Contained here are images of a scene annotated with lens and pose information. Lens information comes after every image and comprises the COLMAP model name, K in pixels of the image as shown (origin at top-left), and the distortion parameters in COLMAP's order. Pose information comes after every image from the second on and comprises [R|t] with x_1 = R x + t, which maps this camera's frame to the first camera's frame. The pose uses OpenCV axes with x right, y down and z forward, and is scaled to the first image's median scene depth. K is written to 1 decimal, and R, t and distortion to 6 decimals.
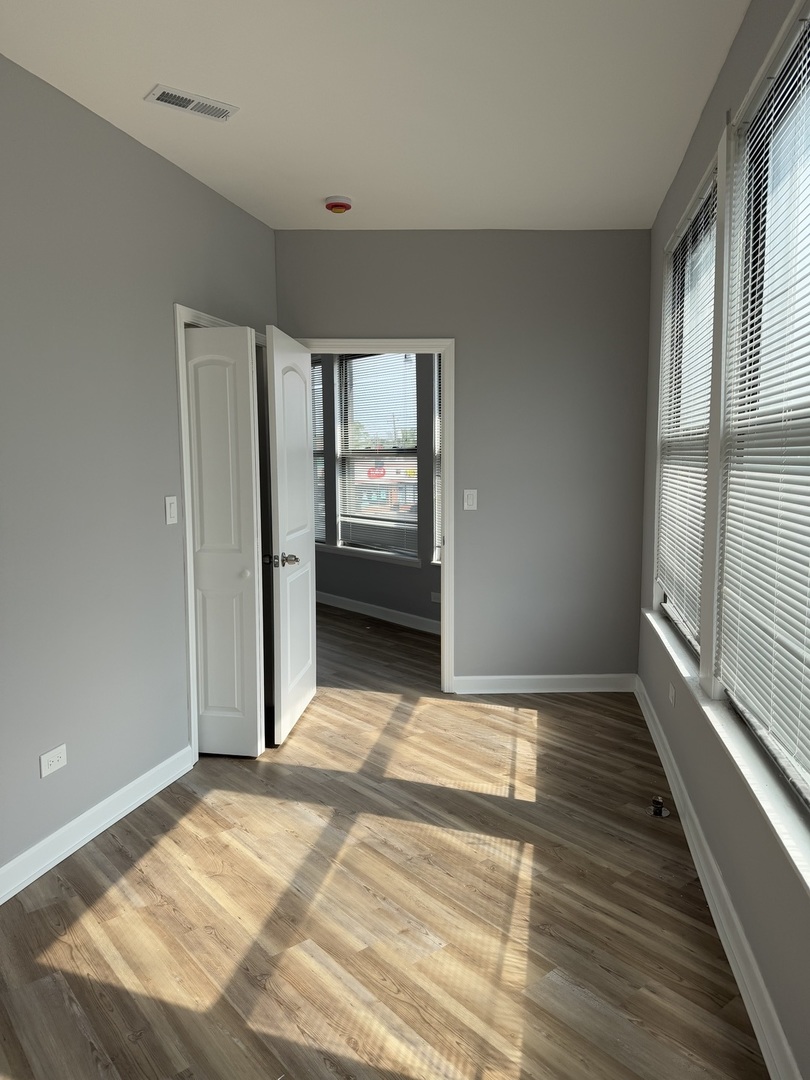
lens RADIAL K [[758.1, 0, 405.0], [0, 758.1, 540.0], [0, 0, 1]] dist [-0.003653, -0.008370]
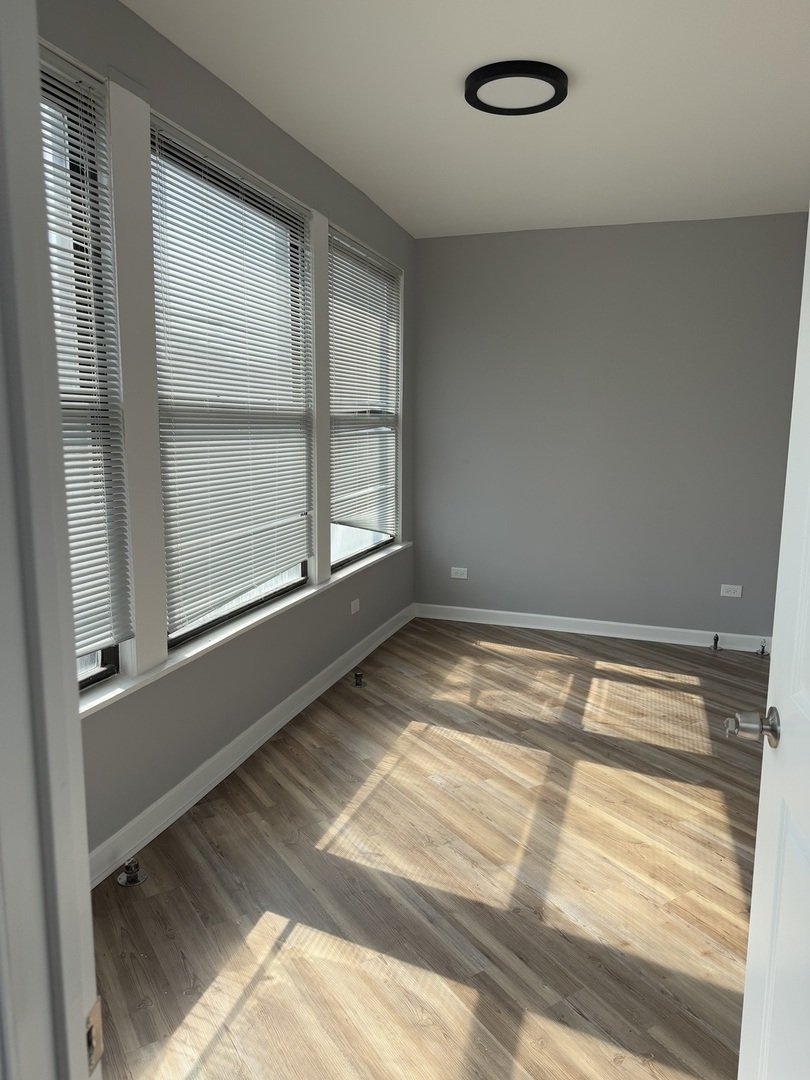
lens RADIAL K [[758.1, 0, 405.0], [0, 758.1, 540.0], [0, 0, 1]] dist [-0.003653, -0.008370]
pose [[-0.994264, -0.018476, 0.105348, -0.036239], [0.009618, 0.965533, 0.260104, -0.223258], [-0.106523, 0.259625, -0.959817, 1.913622]]
